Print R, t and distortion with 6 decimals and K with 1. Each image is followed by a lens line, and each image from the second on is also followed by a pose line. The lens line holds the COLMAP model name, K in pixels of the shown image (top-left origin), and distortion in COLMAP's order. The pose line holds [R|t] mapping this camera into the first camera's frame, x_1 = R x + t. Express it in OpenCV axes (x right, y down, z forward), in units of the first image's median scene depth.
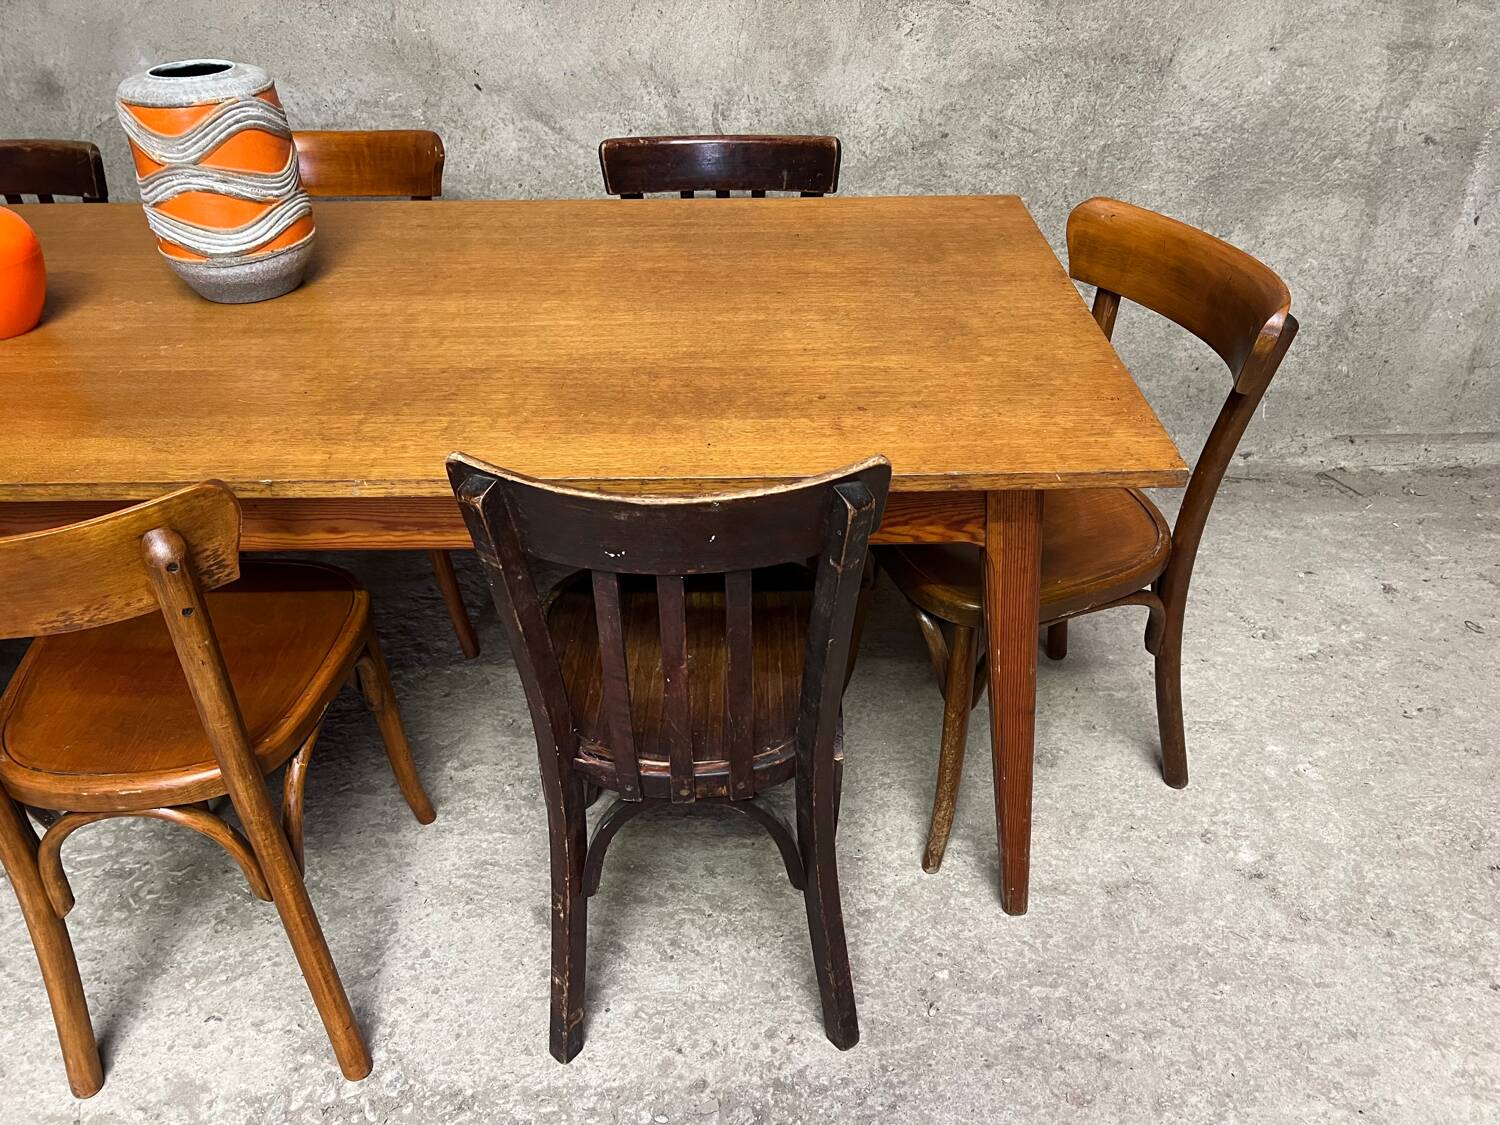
lens RADIAL K [[1136.8, 0, 763.4], [0, 1136.8, 573.2], [0, 0, 1]] dist [0.046325, -0.053363]
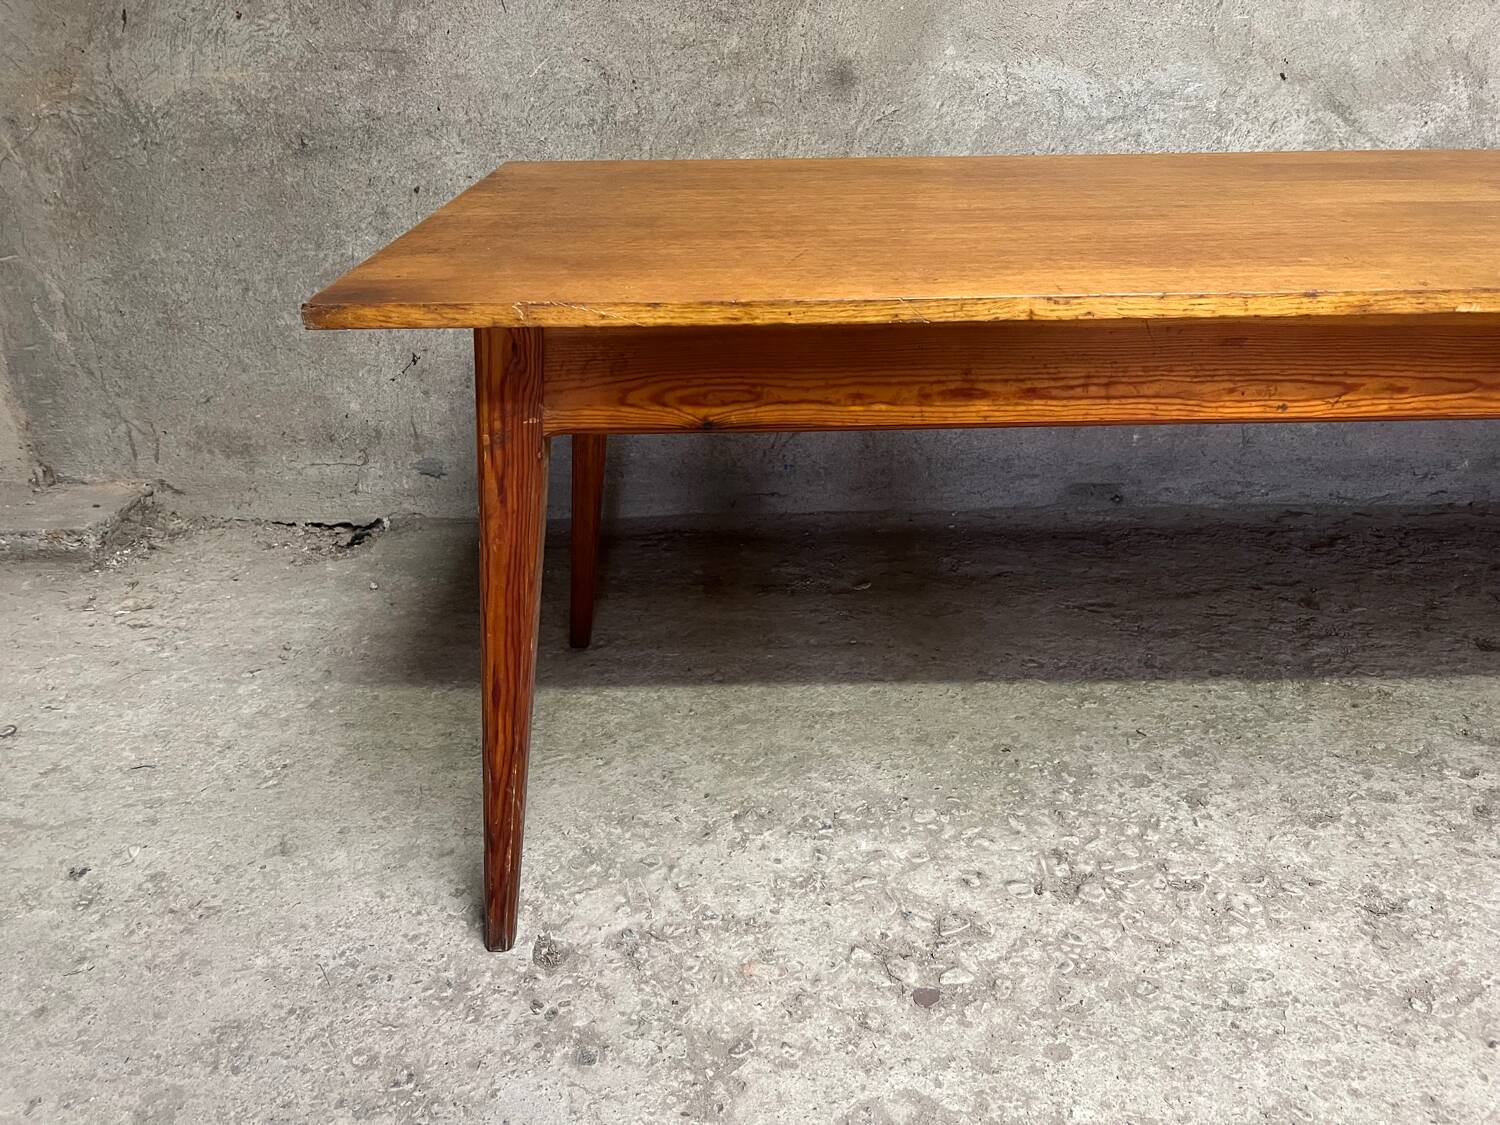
lens RADIAL K [[1136.8, 0, 750.9], [0, 1136.8, 558.6], [0, 0, 1]] dist [0.046325, -0.053363]
pose [[0.999992, -0.001779, 0.003449, -0.862041], [0.002305, 0.987252, -0.159146, 0.156533], [-0.003122, 0.159153, 0.987249, 0.142247]]
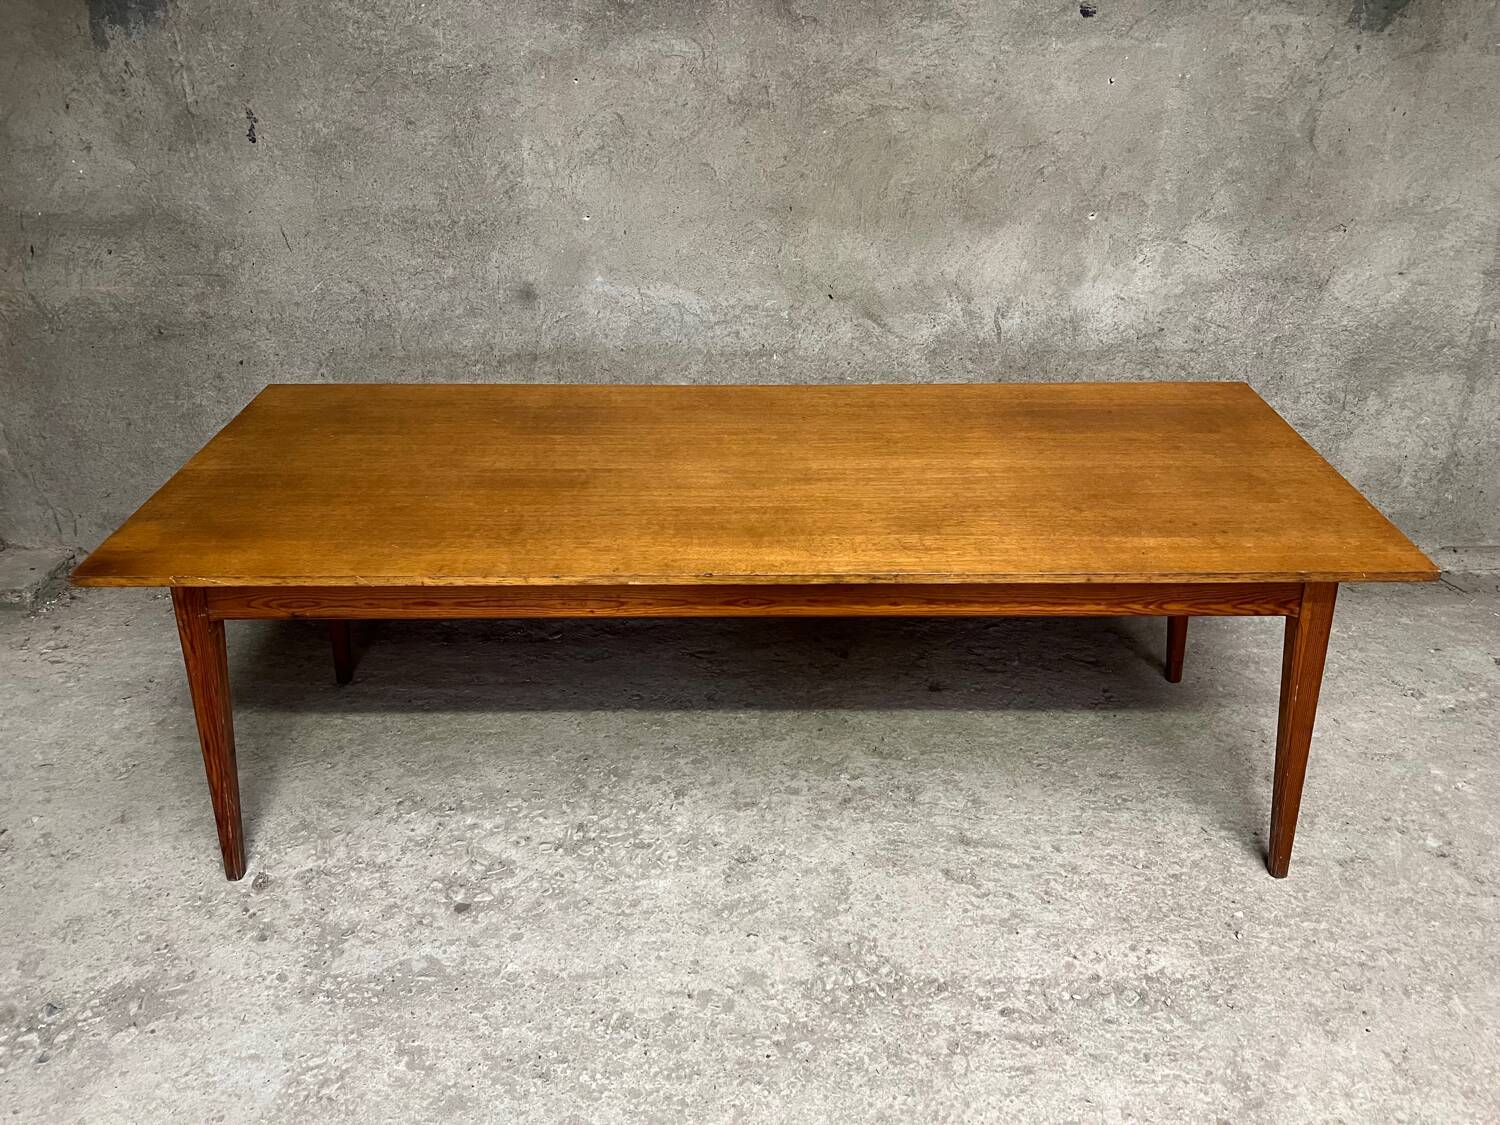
lens RADIAL K [[1136.8, 0, 763.8], [0, 1136.8, 565.4], [0, 0, 1]] dist [0.046325, -0.053363]
pose [[0.999964, 0.008312, -0.001625, -0.402026], [-0.008427, 0.995648, -0.092815, 0.042839], [0.000846, 0.092826, 0.995682, -0.444409]]
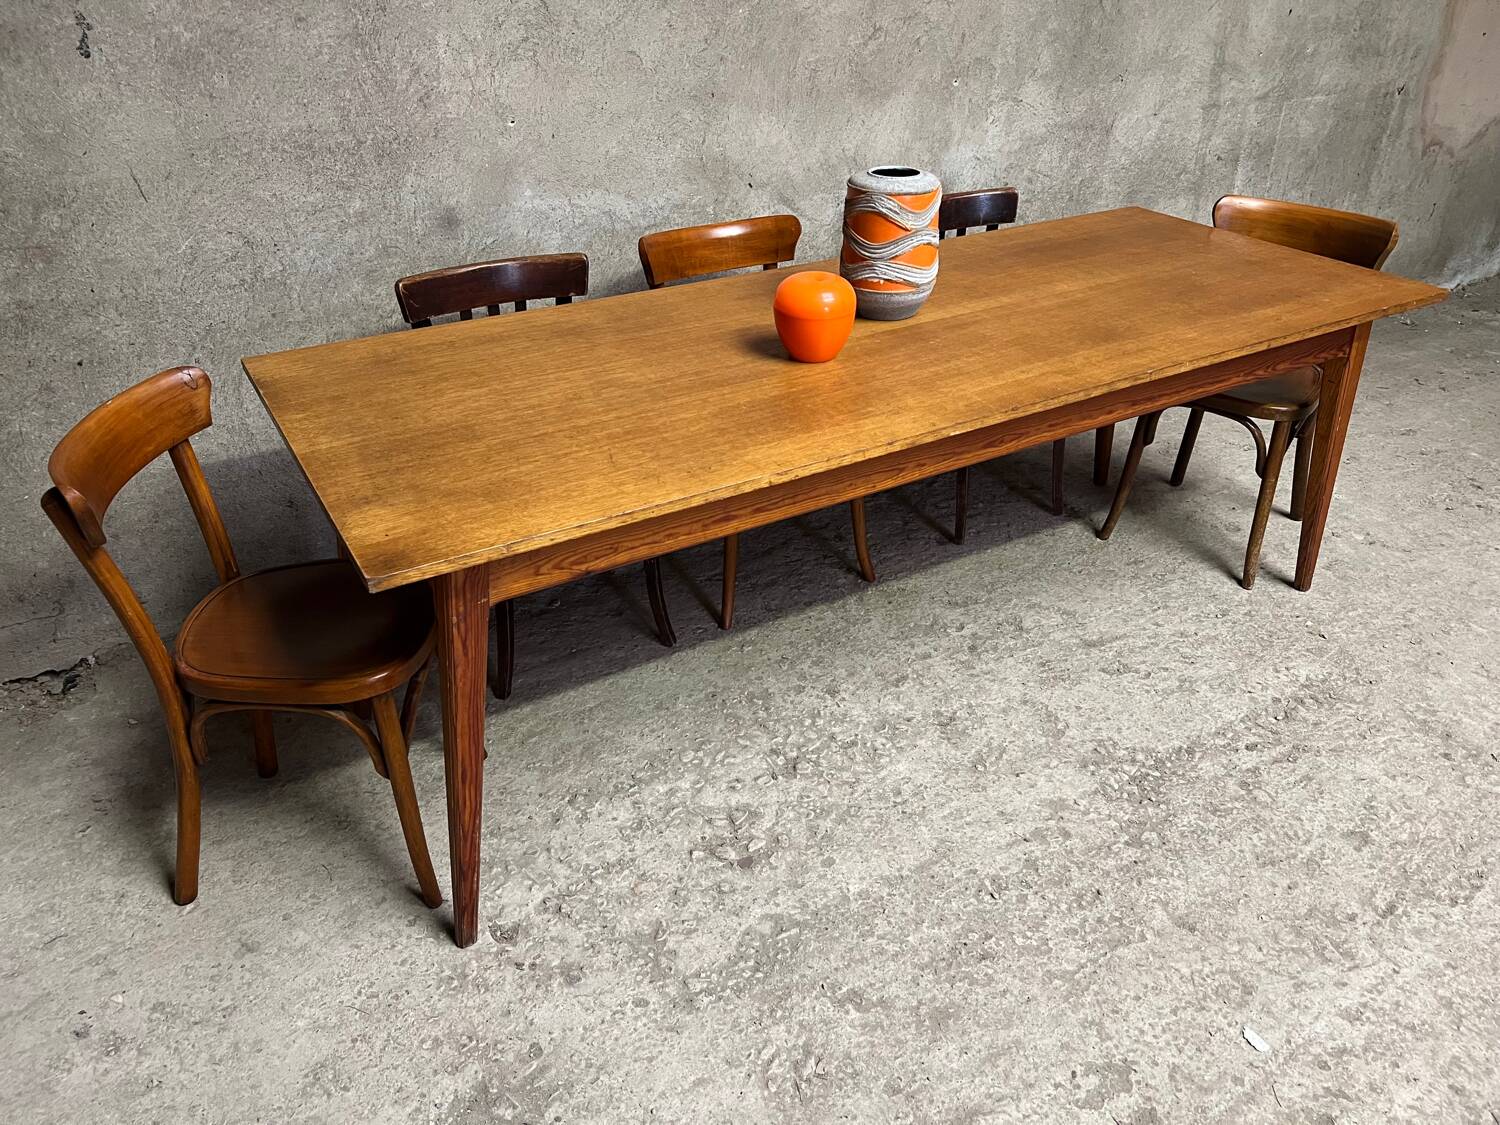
lens RADIAL K [[1136.8, 0, 763.1], [0, 1136.8, 553.0], [0, 0, 1]] dist [0.046325, -0.053363]
pose [[0.858356, -0.247290, 0.449524, -1.185846], [0.285296, 0.958278, -0.017604, 0.033771], [-0.426416, 0.143357, 0.893095, -0.207392]]
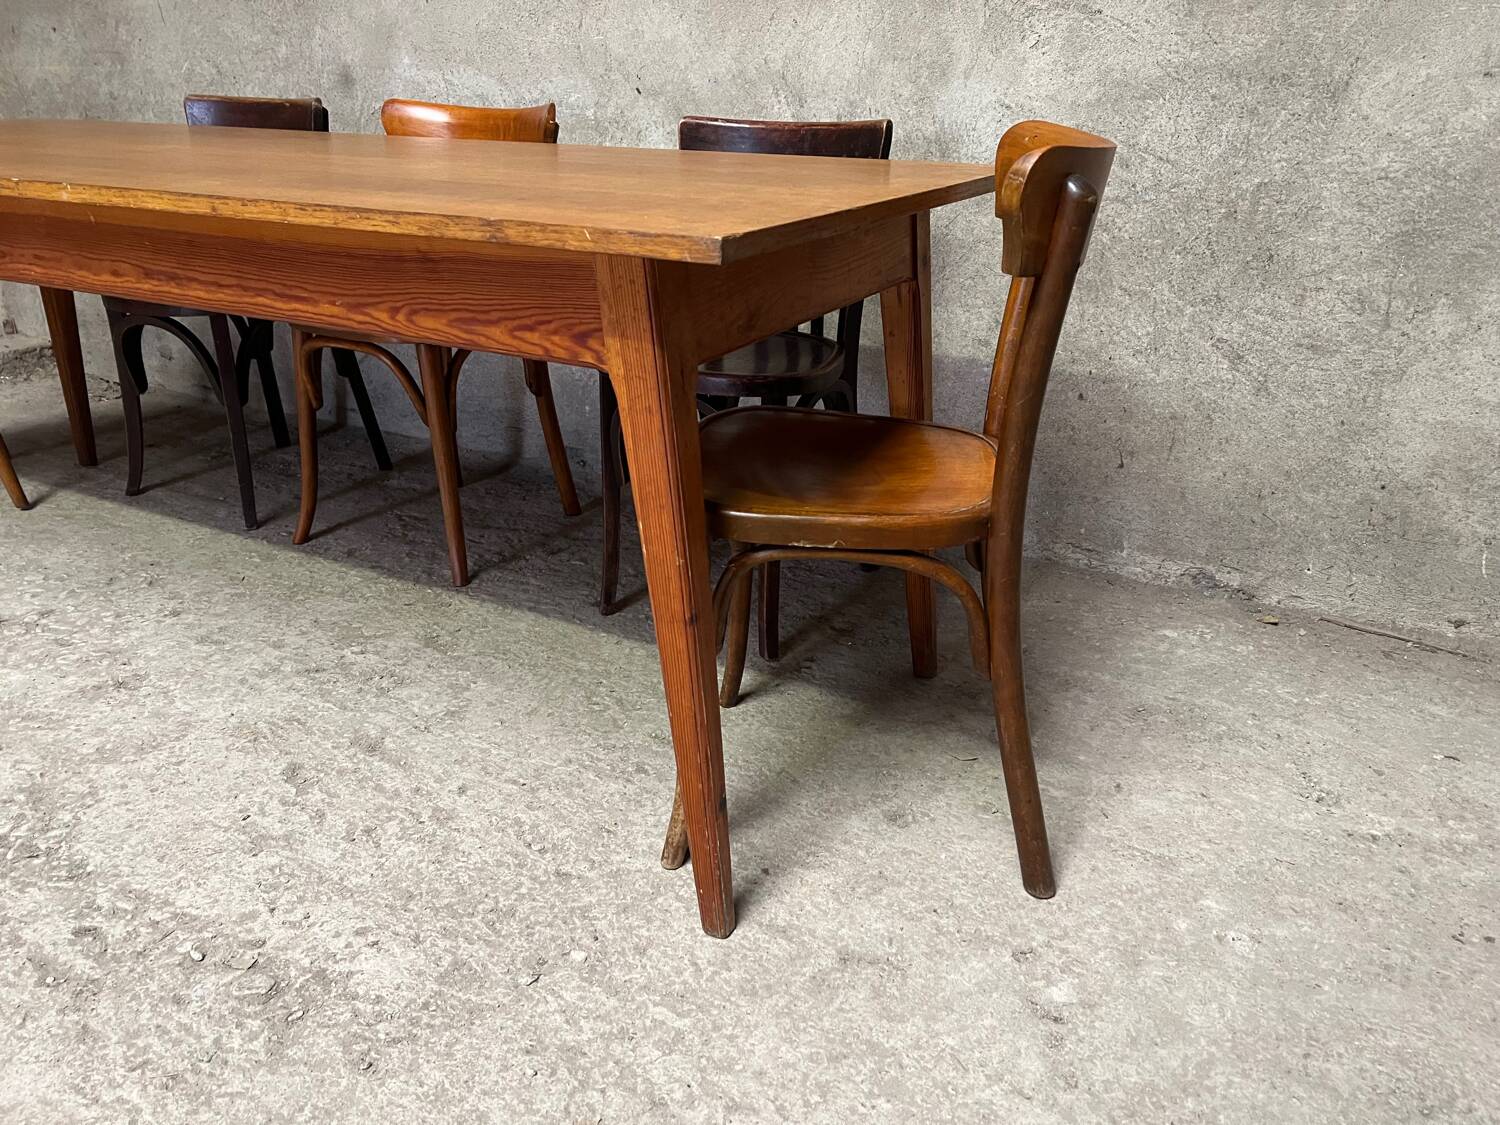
lens RADIAL K [[1136.8, 0, 750.7], [0, 1136.8, 570.2], [0, 0, 1]] dist [0.046325, -0.053363]
pose [[0.879408, 0.208604, -0.427931, 0.494916], [-0.289471, 0.947933, -0.132780, 0.145343], [0.377952, 0.240641, 0.894005, 0.224794]]
